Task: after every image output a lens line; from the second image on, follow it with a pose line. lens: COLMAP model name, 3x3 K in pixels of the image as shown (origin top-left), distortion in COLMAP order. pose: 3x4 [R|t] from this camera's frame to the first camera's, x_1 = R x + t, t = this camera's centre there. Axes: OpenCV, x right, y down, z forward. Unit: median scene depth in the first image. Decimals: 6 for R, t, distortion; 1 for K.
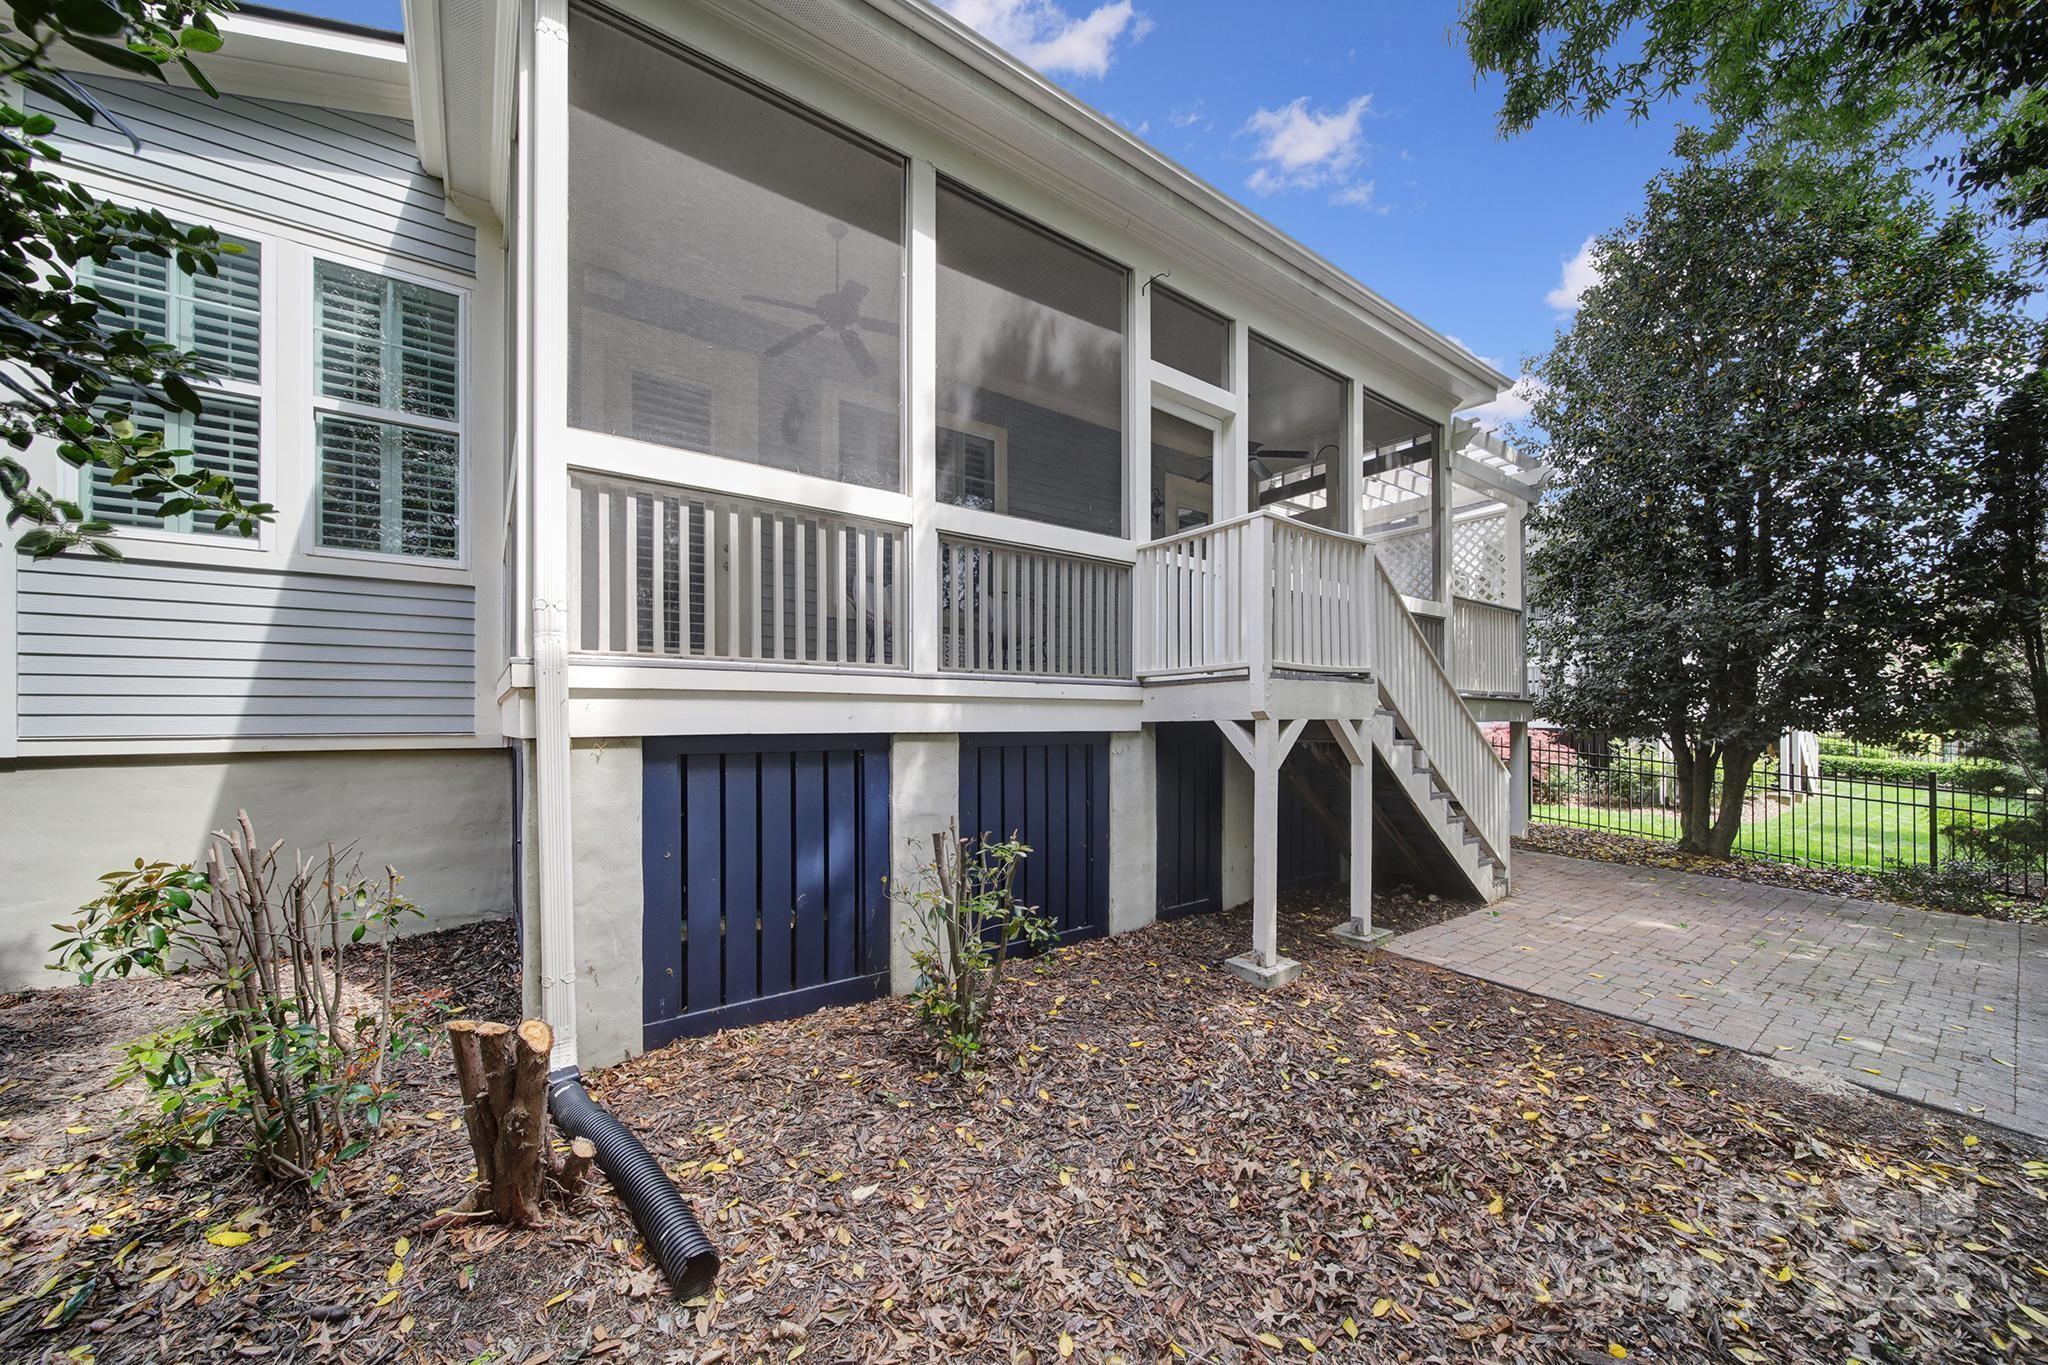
lens RADIAL K [[764.8, 0, 1024.0], [0, 764.8, 682.5], [0, 0, 1]] dist [-0.018618, 0.000005]
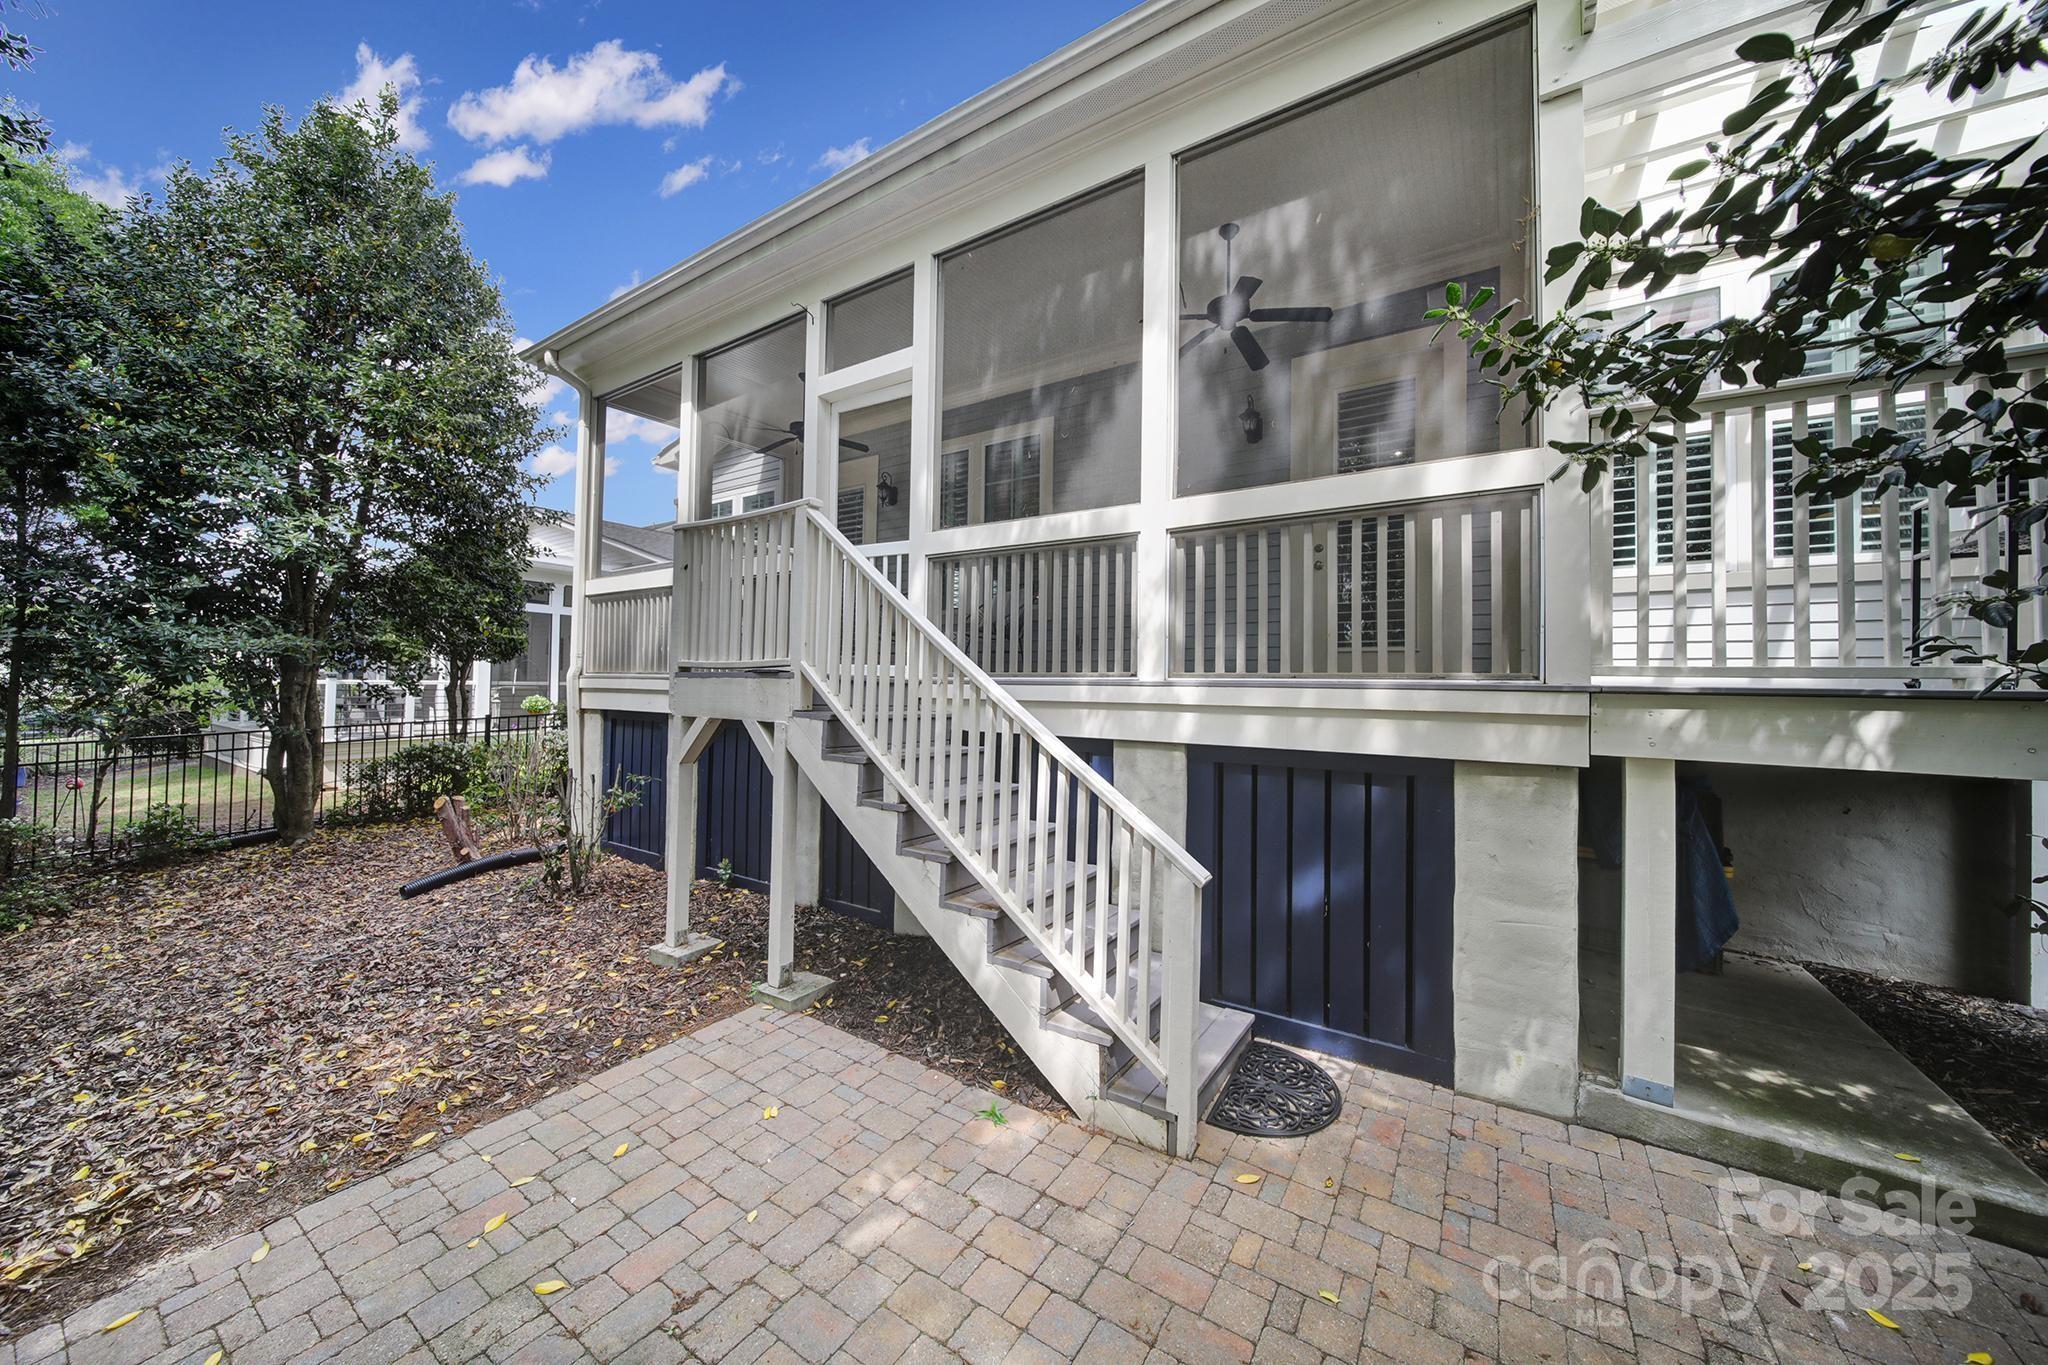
lens RADIAL K [[723.4, 0, 1024.0], [0, 723.4, 682.5], [0, 0, 1]] dist [0.000510, 0.000015]
pose [[0.361080, -0.021377, -0.932290, 1.154231], [-0.002469, 0.999712, -0.023880, 0.021044], [0.932531, 0.010924, 0.360924, 0.883671]]
